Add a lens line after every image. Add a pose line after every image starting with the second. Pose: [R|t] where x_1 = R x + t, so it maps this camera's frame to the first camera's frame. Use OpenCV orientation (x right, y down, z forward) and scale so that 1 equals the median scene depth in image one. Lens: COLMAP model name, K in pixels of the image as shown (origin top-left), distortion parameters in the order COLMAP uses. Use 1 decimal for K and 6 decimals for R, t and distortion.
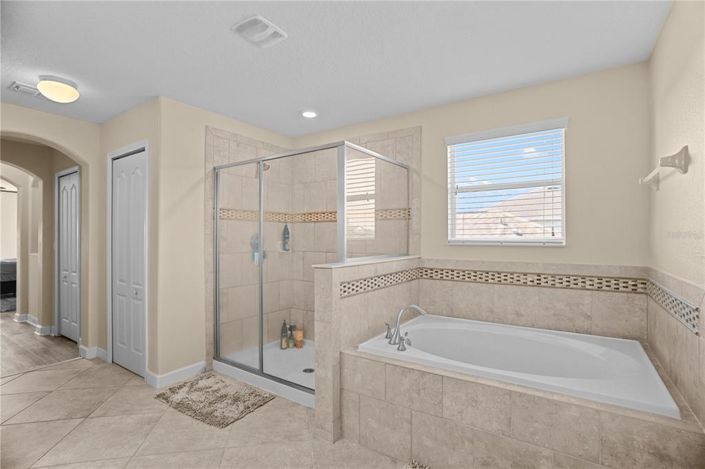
lens RADIAL K [[343.1, 0, 360.9], [0, 343.1, 237.7], [0, 0, 1]] dist [-0.062227, 0.028653]
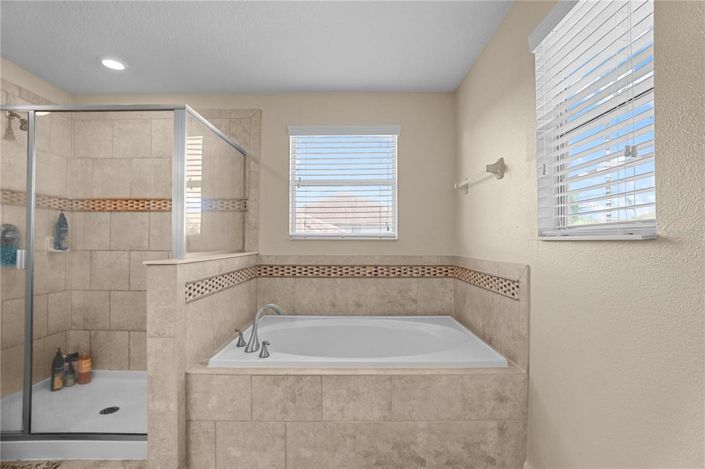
lens RADIAL K [[343.1, 0, 360.9], [0, 343.1, 237.7], [0, 0, 1]] dist [-0.062227, 0.028653]
pose [[0.829779, 0.005960, 0.558061, -0.135962], [-0.000216, 0.999946, -0.010359, 0.031389], [-0.558093, 0.008475, 0.829735, 0.124861]]
